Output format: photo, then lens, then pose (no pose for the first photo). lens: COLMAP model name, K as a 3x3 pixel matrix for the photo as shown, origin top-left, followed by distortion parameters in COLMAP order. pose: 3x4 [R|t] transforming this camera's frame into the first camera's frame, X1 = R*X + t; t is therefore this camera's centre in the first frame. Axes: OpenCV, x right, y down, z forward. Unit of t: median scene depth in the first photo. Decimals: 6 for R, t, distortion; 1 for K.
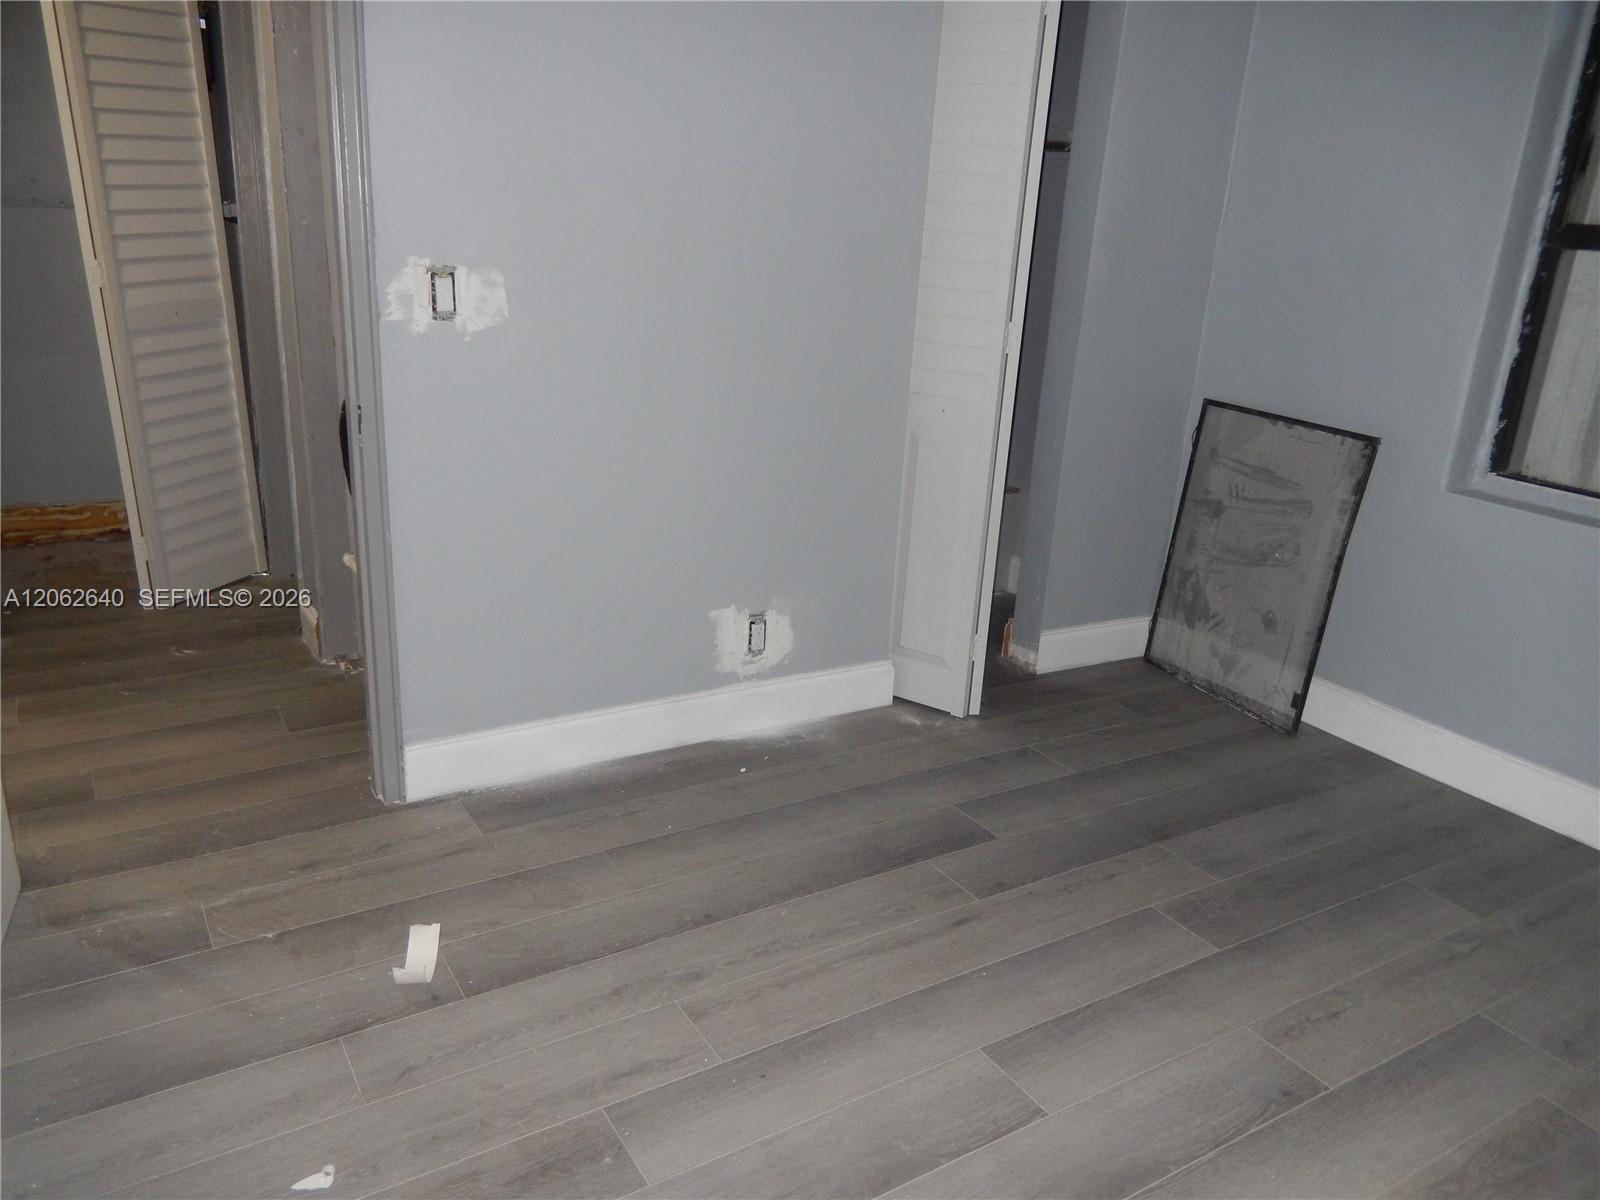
lens RADIAL K [[1202.2, 0, 800.0], [0, 1202.2, 600.0], [0, 0, 1]] dist [0.001583, -0.002809]
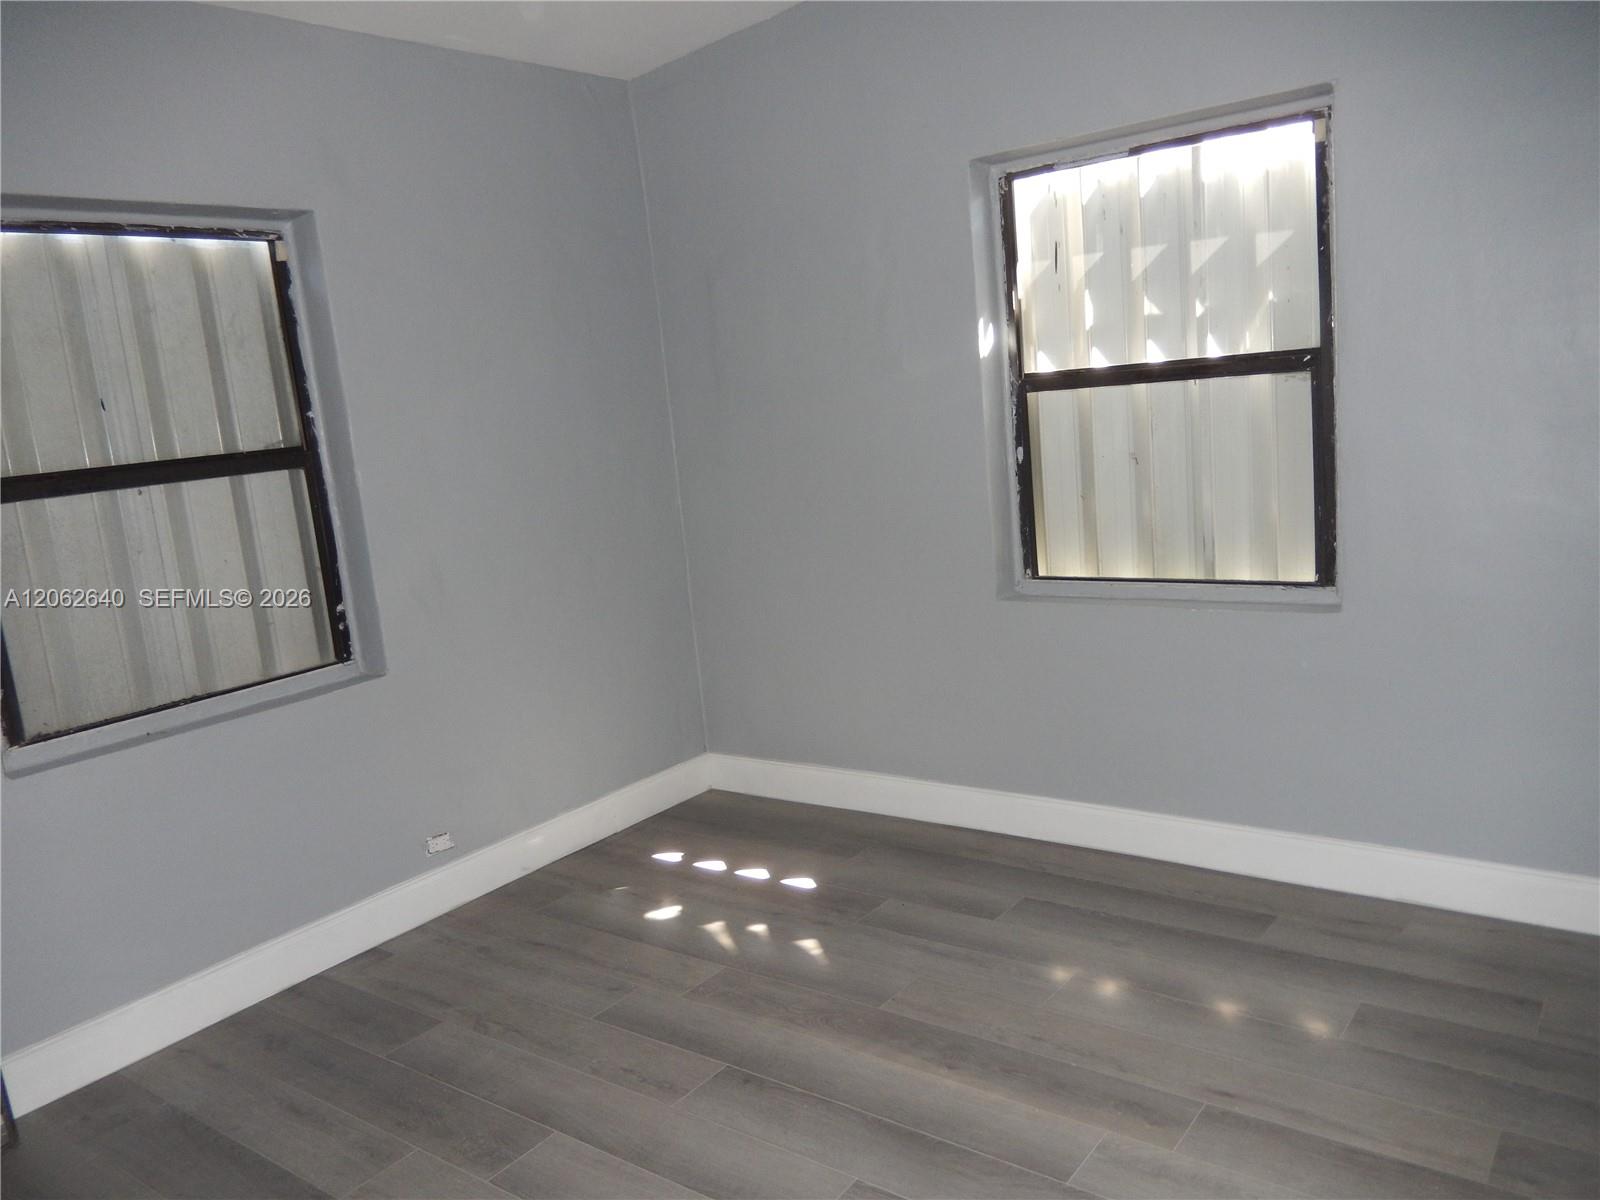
lens RADIAL K [[1202.2, 0, 800.0], [0, 1202.2, 600.0], [0, 0, 1]] dist [0.001583, -0.002809]
pose [[-0.349274, -0.175886, 0.920365, -0.534287], [0.377858, 0.872384, 0.310112, -0.311893], [-0.857456, 0.456081, -0.238241, 0.790764]]
